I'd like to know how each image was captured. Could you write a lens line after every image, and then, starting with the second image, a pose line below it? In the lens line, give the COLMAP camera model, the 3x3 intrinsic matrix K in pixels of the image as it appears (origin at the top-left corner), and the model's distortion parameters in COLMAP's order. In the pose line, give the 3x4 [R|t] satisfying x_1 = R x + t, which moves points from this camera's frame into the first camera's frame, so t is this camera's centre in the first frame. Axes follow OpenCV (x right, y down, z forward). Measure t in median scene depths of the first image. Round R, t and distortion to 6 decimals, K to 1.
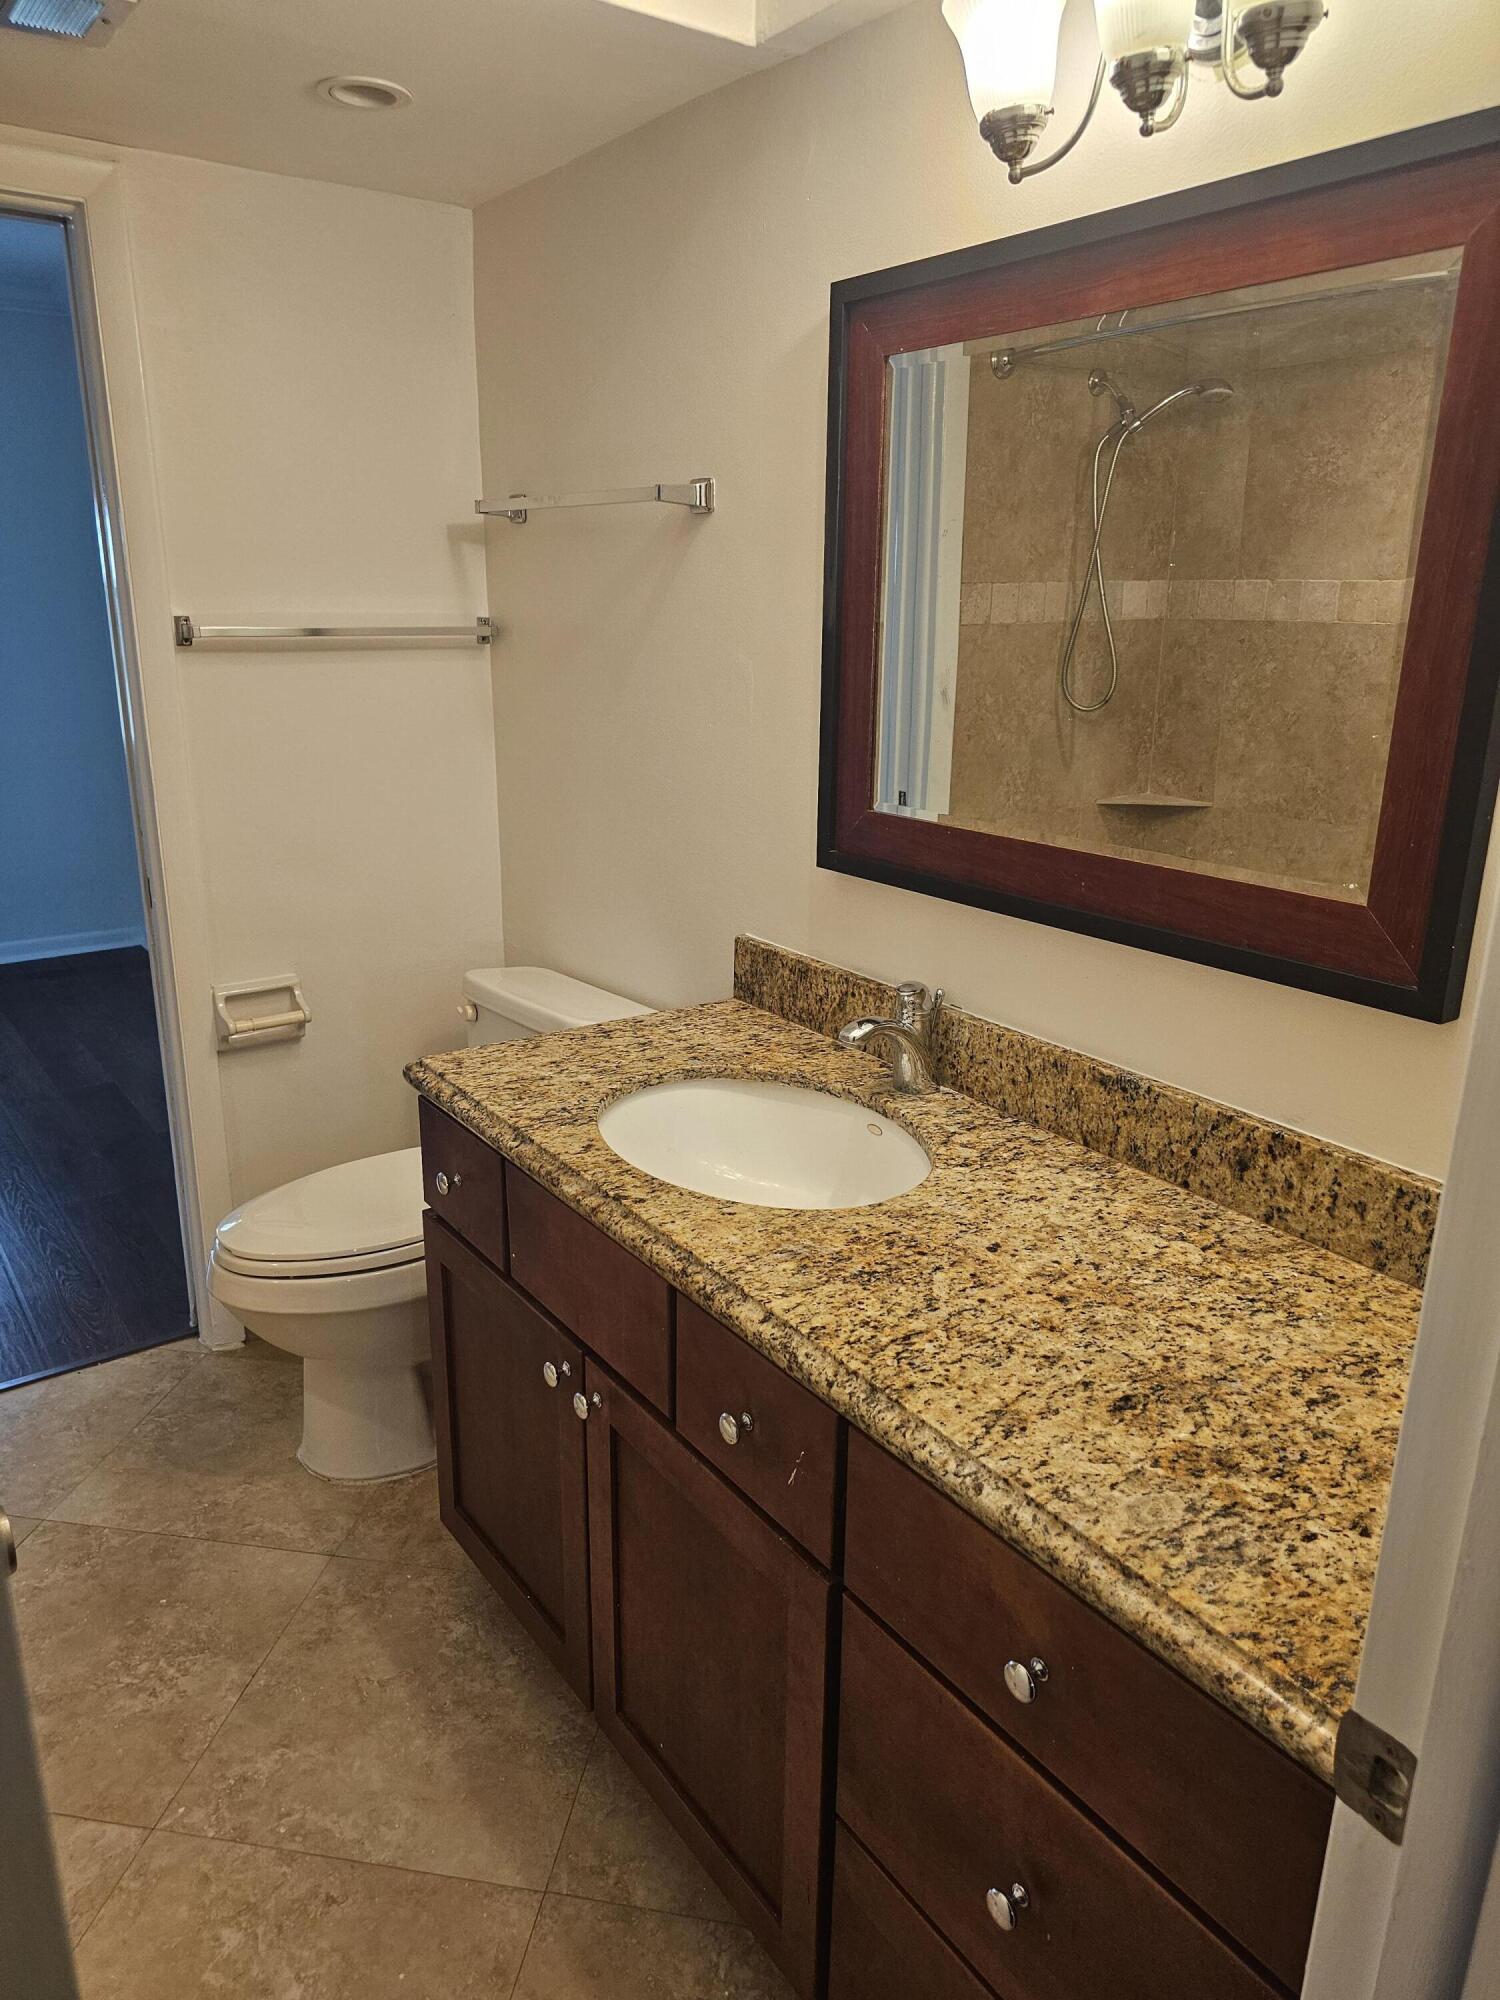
lens RADIAL K [[1372.3, 0, 744.8], [0, 1372.3, 1044.2], [0, 0, 1]] dist [0.095881, -0.137202]
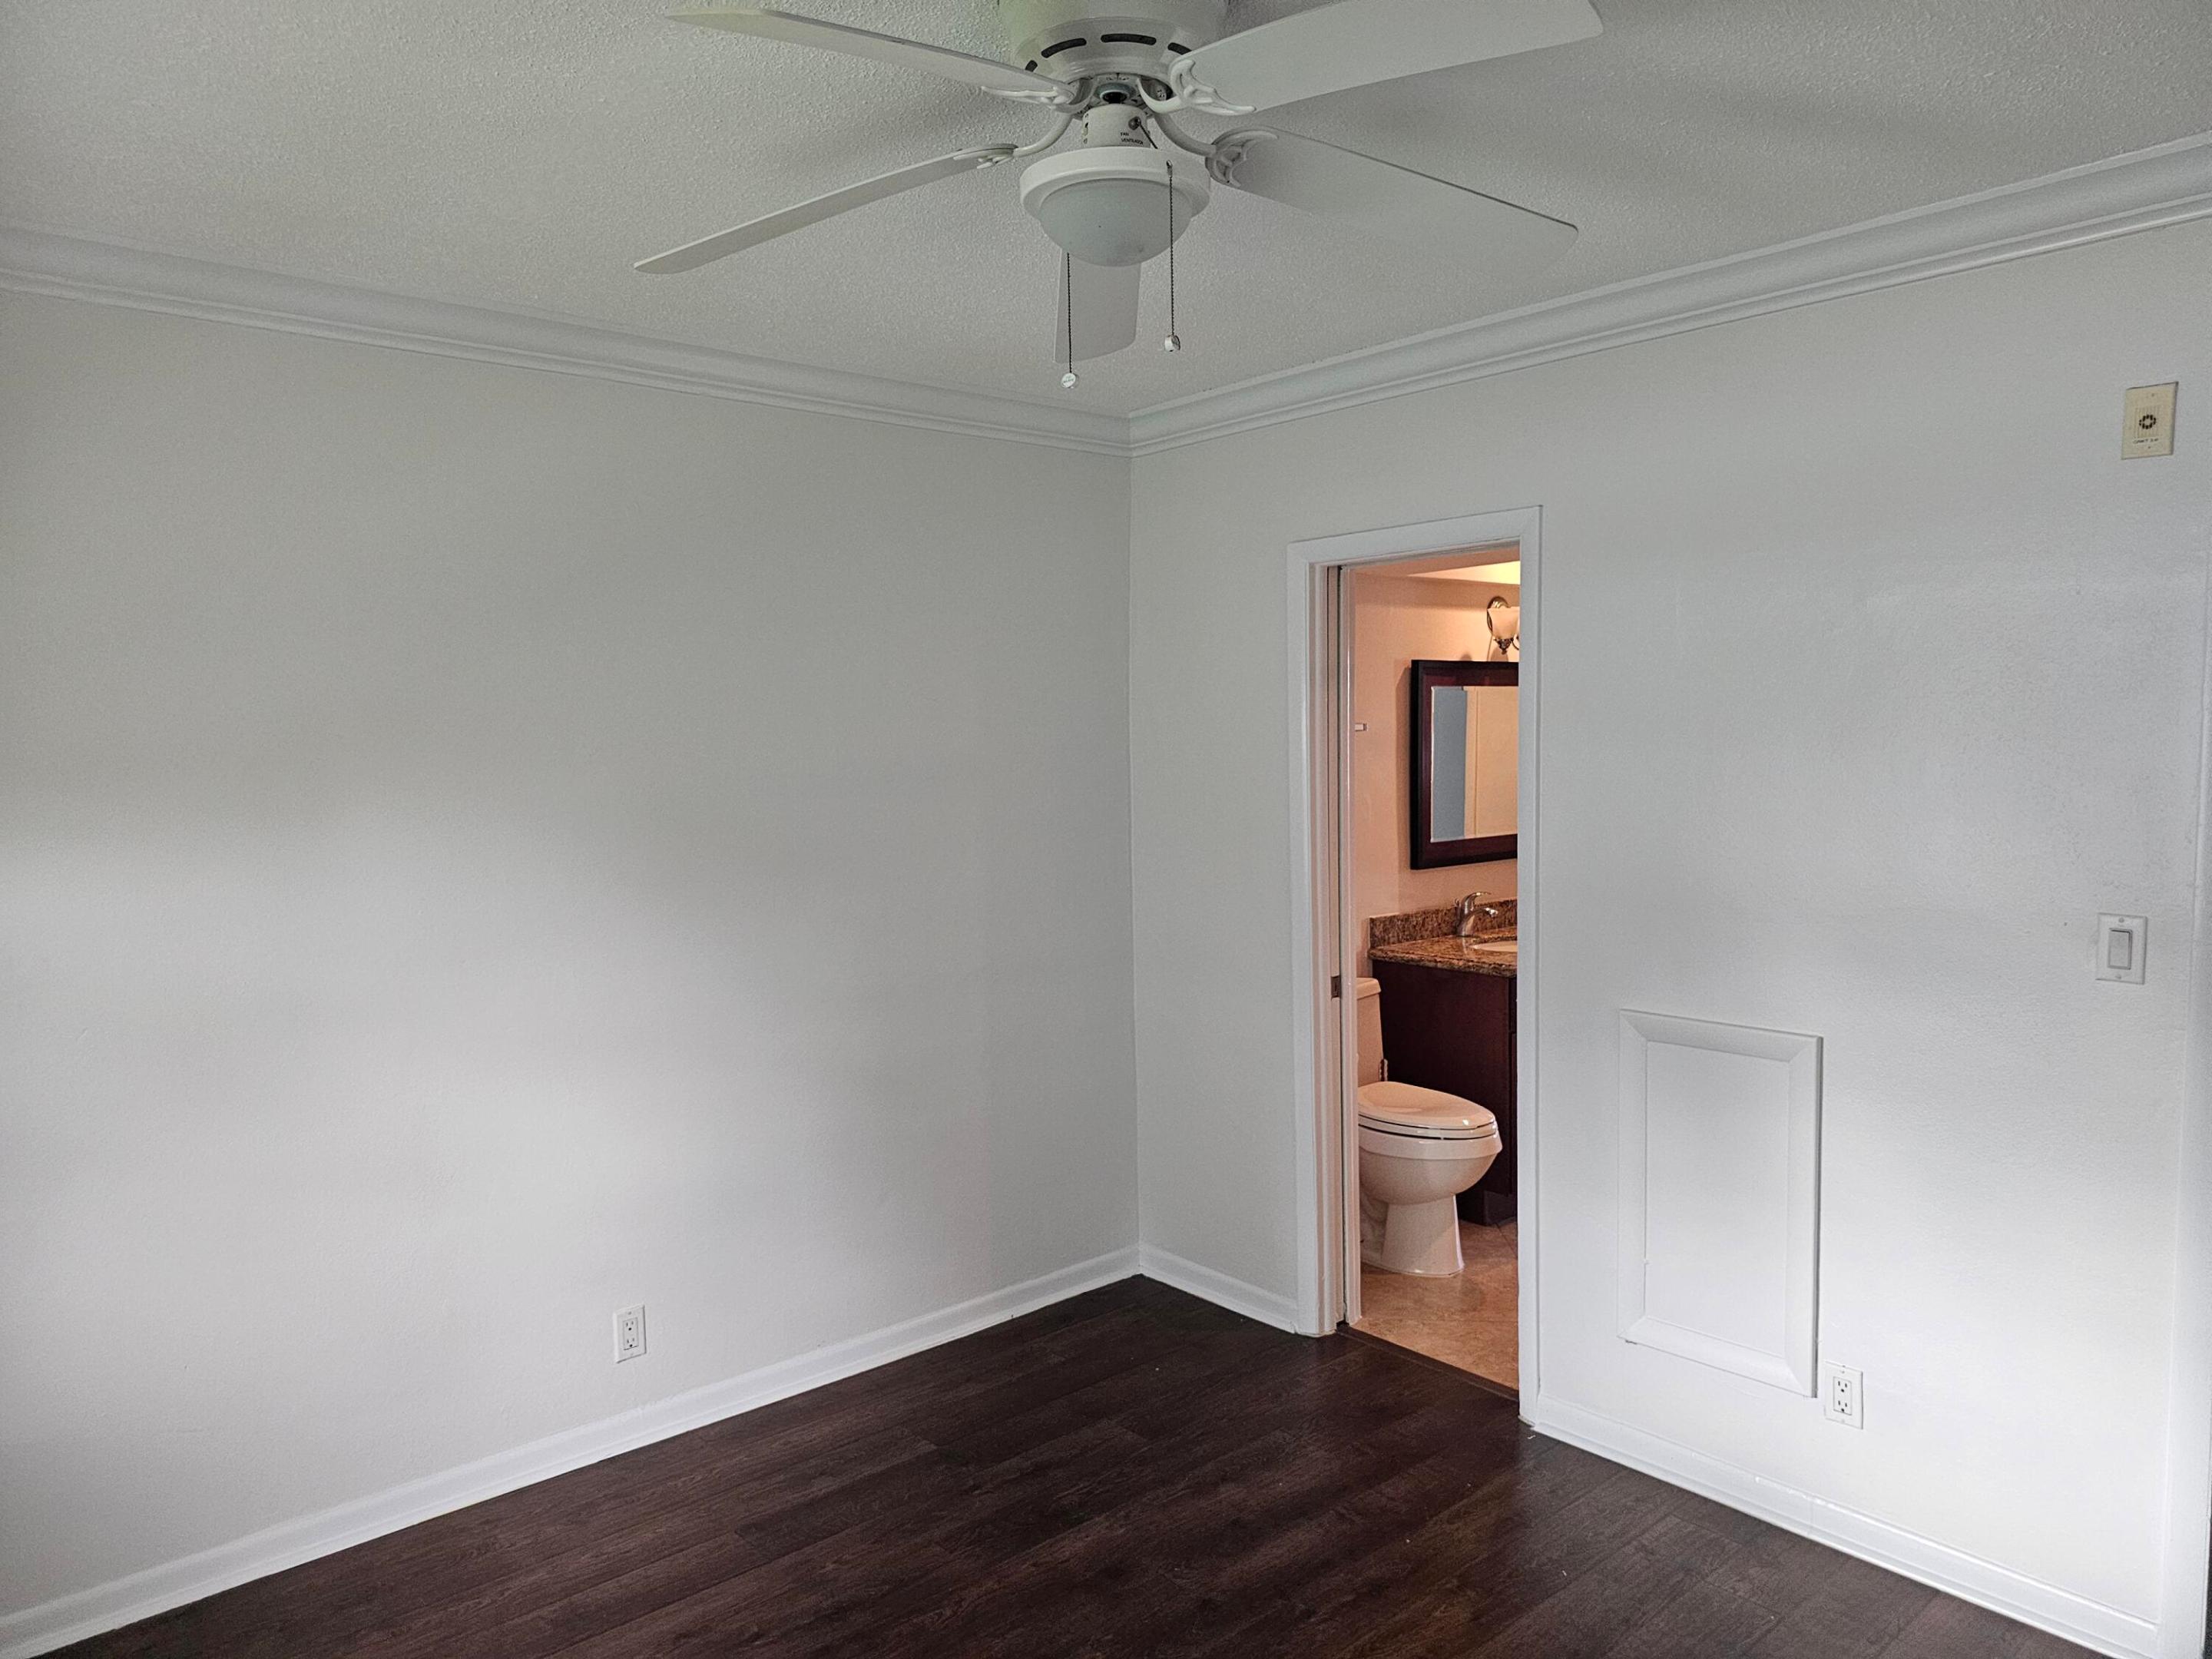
lens RADIAL K [[1511.4, 0, 1106.0], [0, 1511.4, 829.5], [0, 0, 1]] dist [0.020017, -0.000812]
pose [[-0.104933, -0.066799, 0.992233, -2.978067], [0.323143, 0.941310, 0.097544, -0.745531], [-0.940514, 0.330869, -0.077189, 1.995202]]
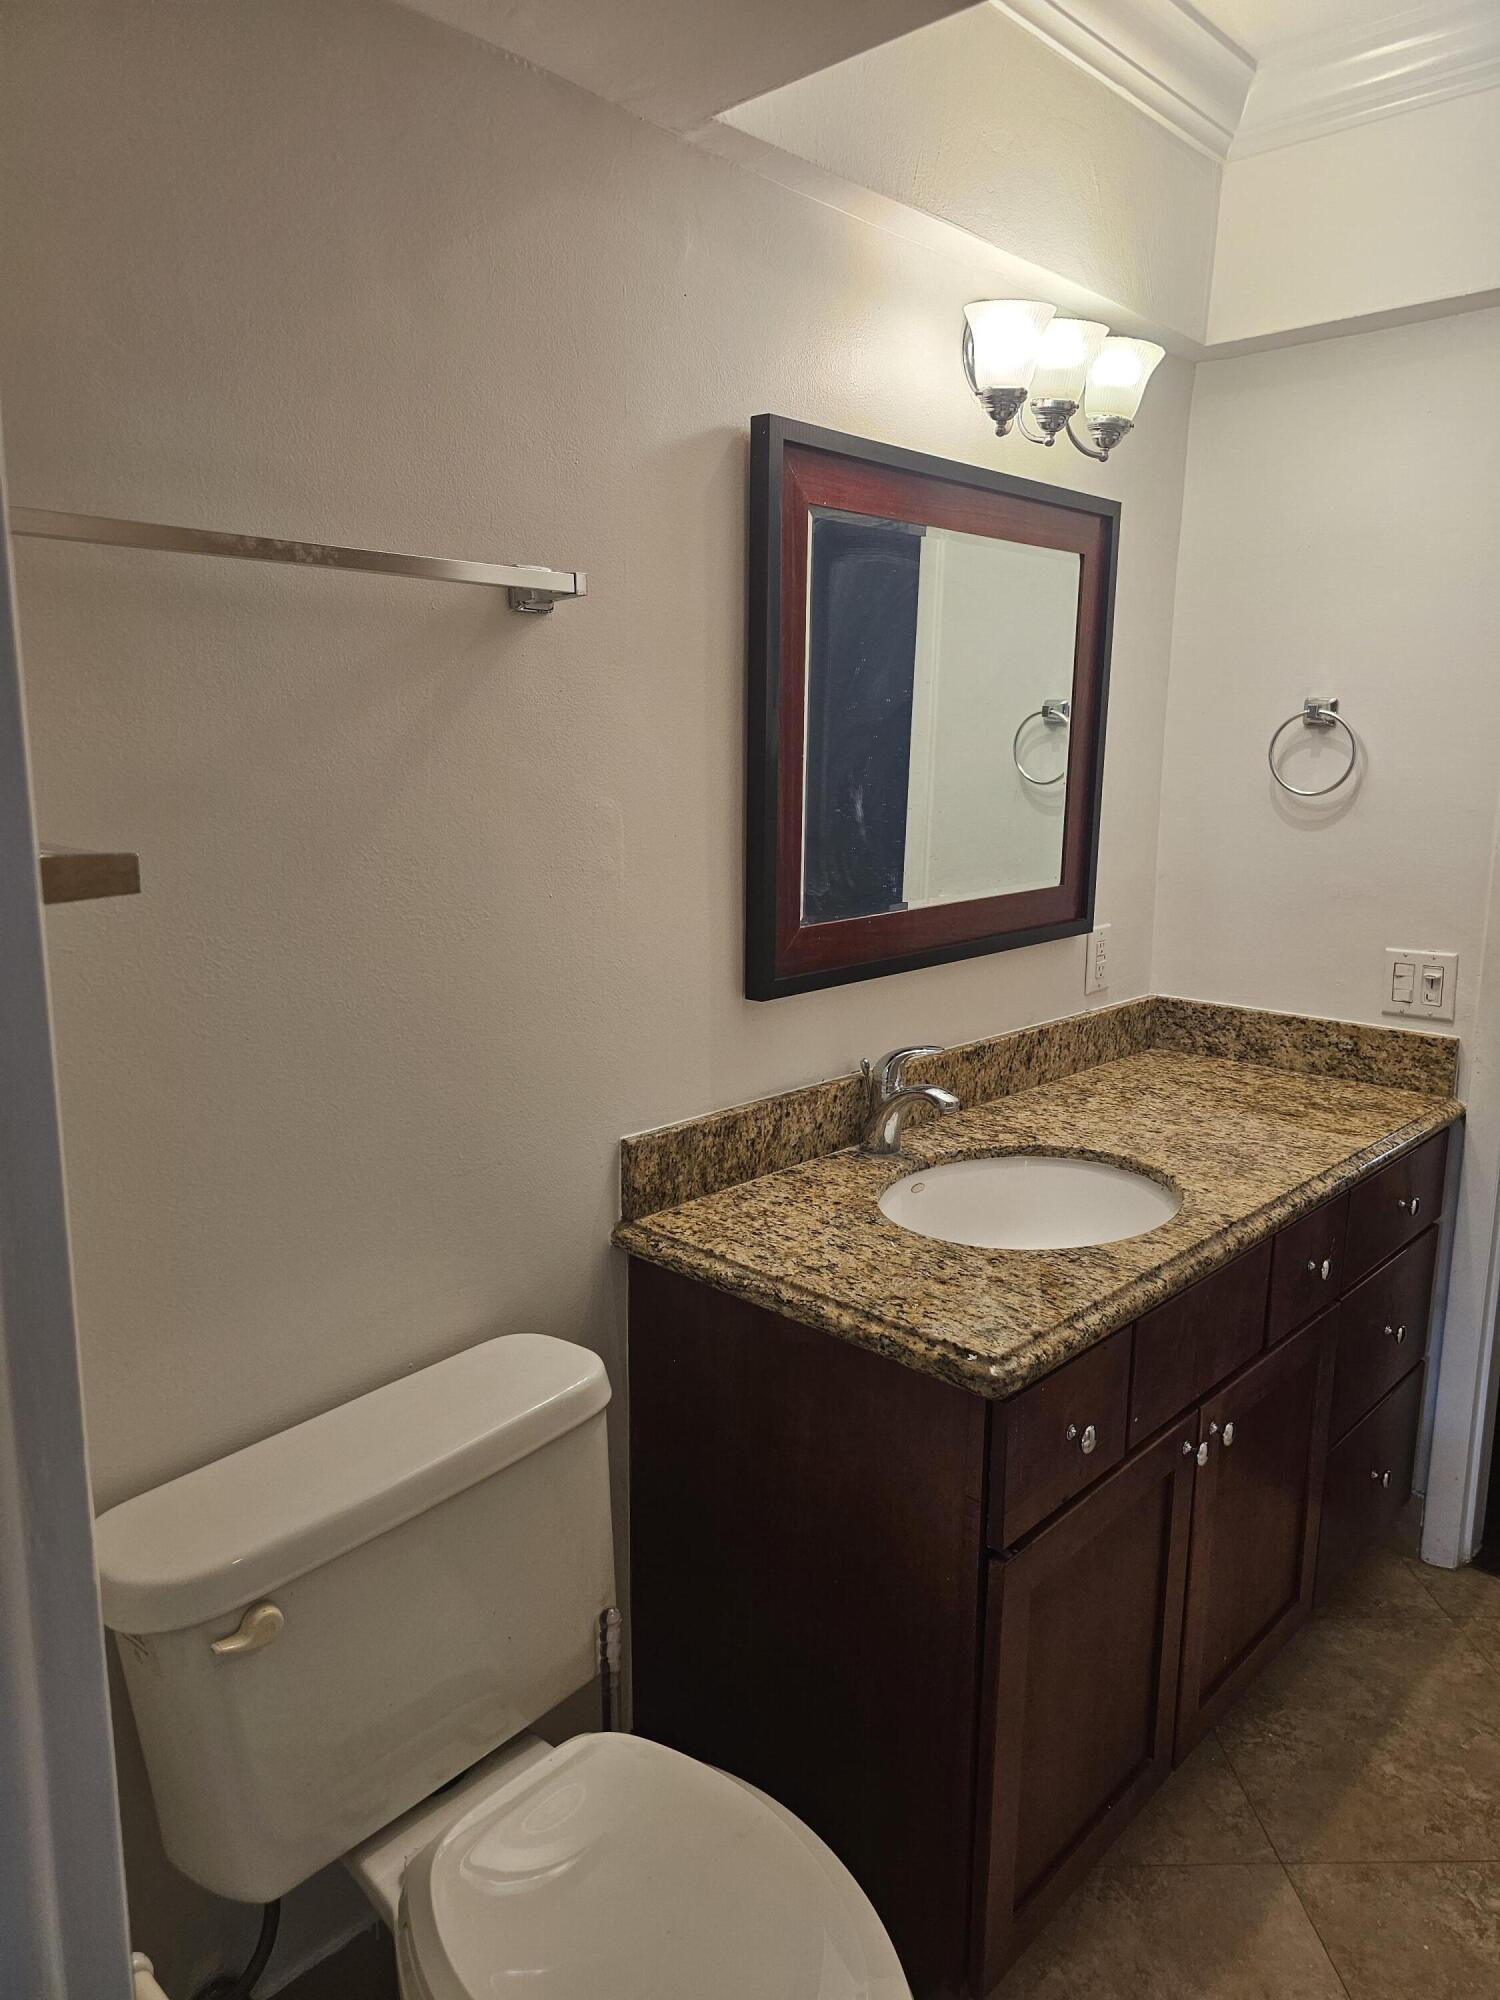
lens RADIAL K [[1366.5, 0, 750.0], [0, 1366.5, 1000.0], [0, 0, 1]] dist [0.020017, -0.000812]
pose [[-0.209204, -0.203998, 0.956357, -0.975124], [0.294623, 0.919404, 0.260564, -0.438047], [-0.932433, 0.336275, -0.132240, 1.324211]]
